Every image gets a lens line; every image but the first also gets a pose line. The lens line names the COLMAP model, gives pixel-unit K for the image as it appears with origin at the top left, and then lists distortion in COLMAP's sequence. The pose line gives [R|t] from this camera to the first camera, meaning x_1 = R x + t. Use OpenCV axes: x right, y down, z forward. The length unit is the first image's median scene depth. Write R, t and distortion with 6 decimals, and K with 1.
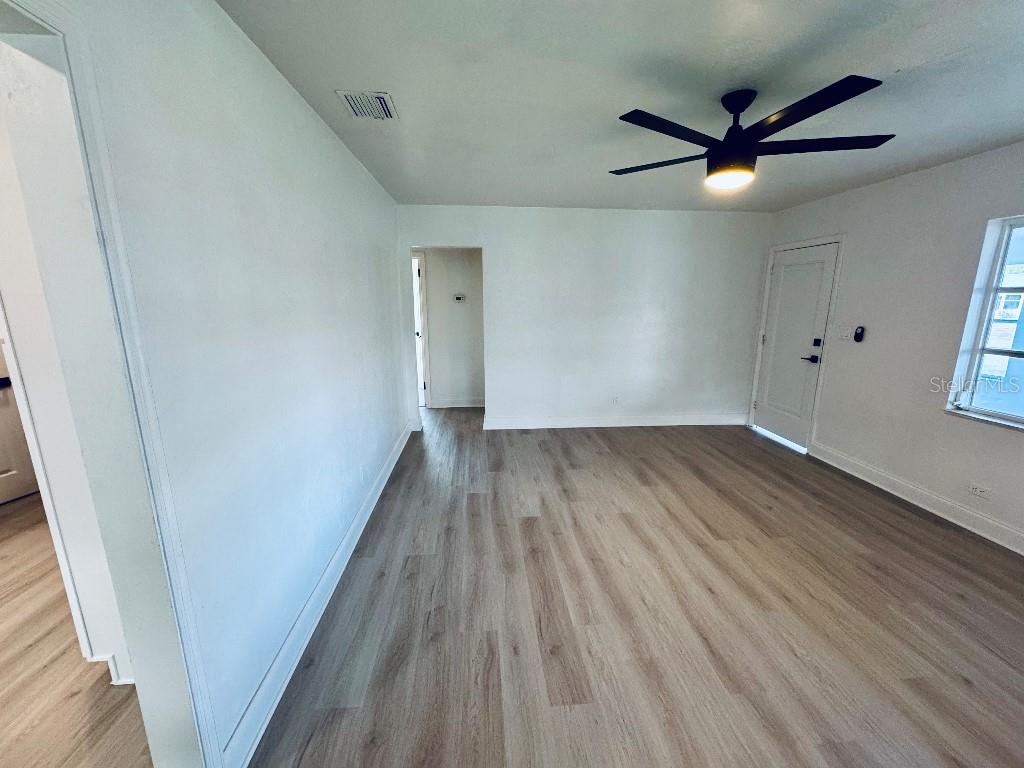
lens RADIAL K [[408.1, 0, 512.0], [0, 408.1, 384.0], [0, 0, 1]] dist [-0.001143, 0.000075]
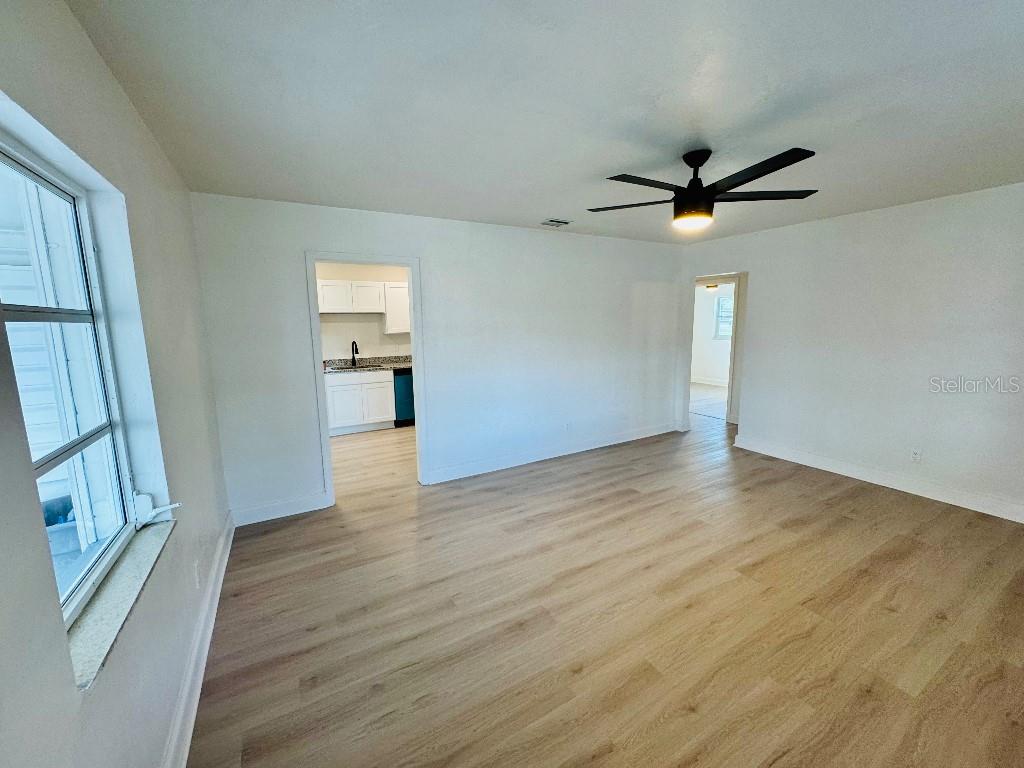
lens RADIAL K [[411.7, 0, 514.0], [0, 411.7, 378.7], [0, 0, 1]] dist [0.000636, 0.000116]
pose [[0.433810, 0.120227, -0.892947, 0.845386], [-0.174503, 0.983503, 0.047642, -0.010889], [0.883944, 0.135155, 0.447634, 0.033418]]
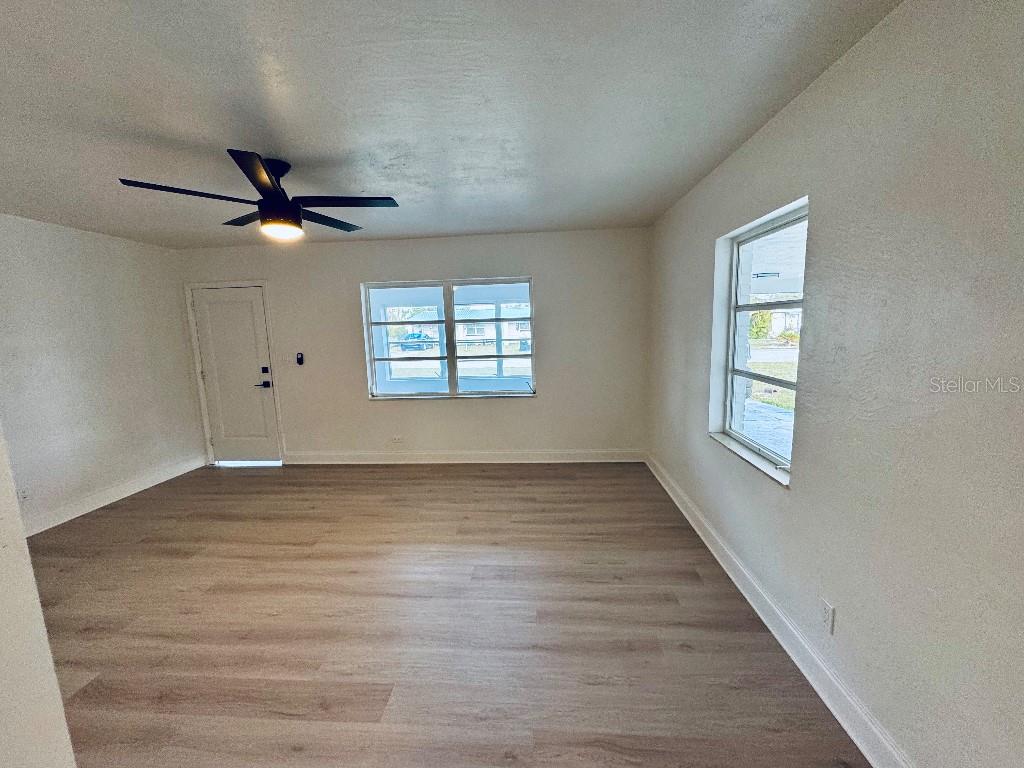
lens RADIAL K [[408.1, 0, 512.0], [0, 408.1, 384.0], [0, 0, 1]] dist [-0.001143, 0.000075]
pose [[0.149105, -0.145411, 0.978071, -0.338203], [0.233568, 0.966318, 0.108057, -0.028458], [-0.960840, 0.212334, 0.178047, 0.146590]]
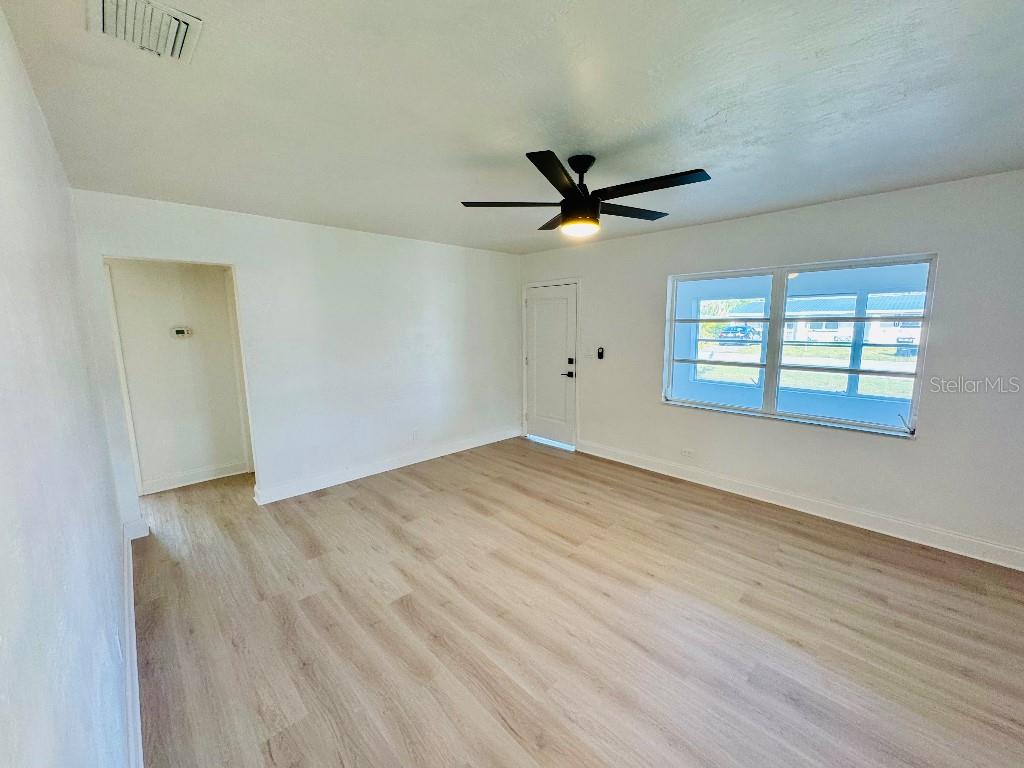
lens RADIAL K [[408.1, 0, 512.0], [0, 408.1, 384.0], [0, 0, 1]] dist [-0.001143, 0.000075]
pose [[0.776011, -0.102462, 0.622341, -0.215036], [0.138978, 0.990242, -0.010262, -0.051412], [-0.615217, 0.094455, 0.782679, 0.155173]]
